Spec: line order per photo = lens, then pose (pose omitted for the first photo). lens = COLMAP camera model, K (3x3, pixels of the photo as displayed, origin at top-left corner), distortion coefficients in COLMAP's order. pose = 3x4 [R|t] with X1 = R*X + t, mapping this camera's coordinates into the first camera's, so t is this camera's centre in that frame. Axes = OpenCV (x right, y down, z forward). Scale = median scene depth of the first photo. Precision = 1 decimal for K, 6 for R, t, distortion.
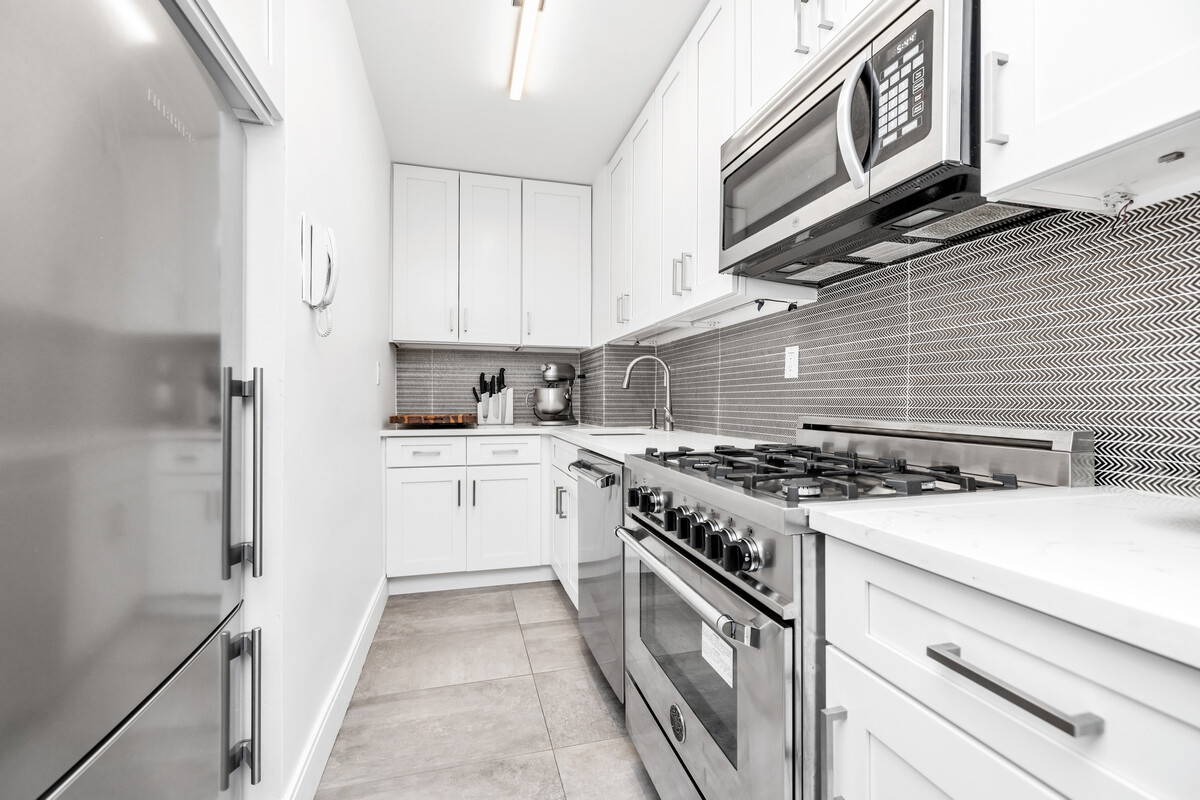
lens RADIAL K [[502.0, 0, 600.0], [0, 502.0, 400.0], [0, 0, 1]] dist [-0.000100, 0.000116]
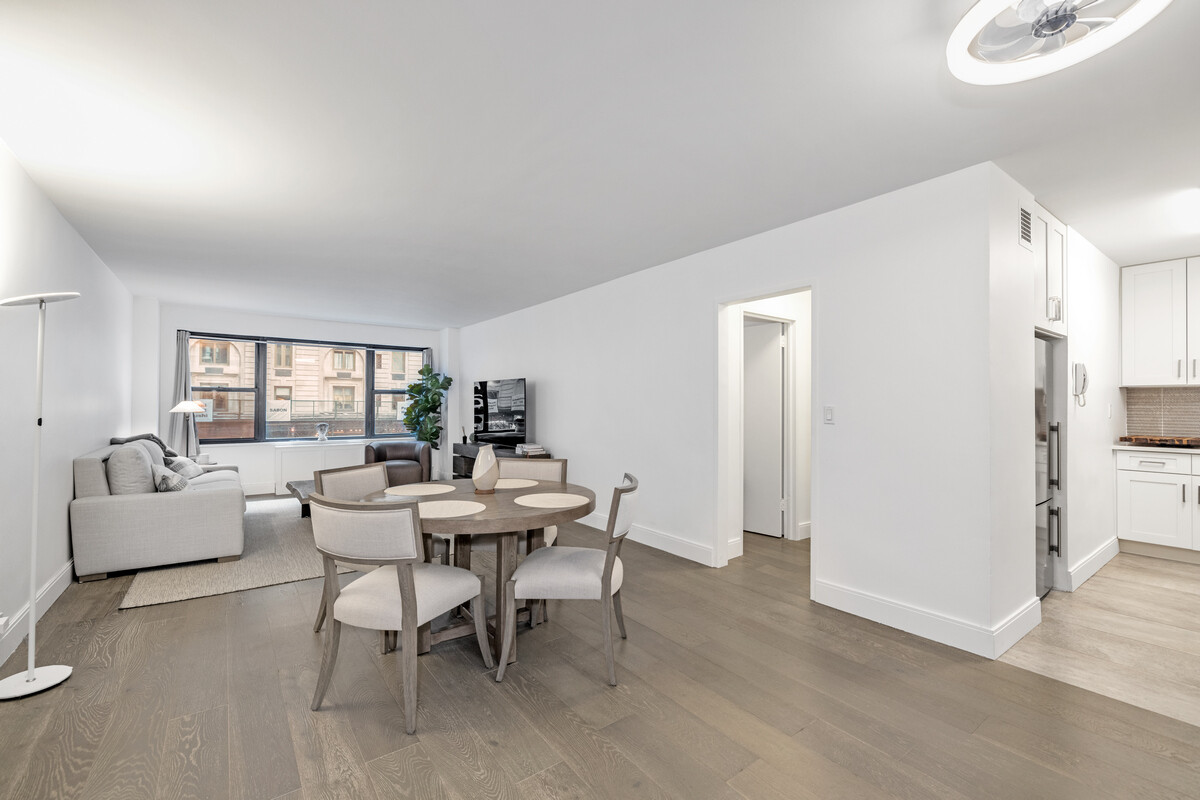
lens RADIAL K [[507.8, 0, 600.0], [0, 507.8, 400.0], [0, 0, 1]] dist [0.001375, 0.000382]
pose [[0.361818, -0.009820, -0.932197, 0.471969], [-0.001727, 0.999936, -0.011204, -0.061910], [0.932247, 0.005664, 0.361778, -1.079060]]
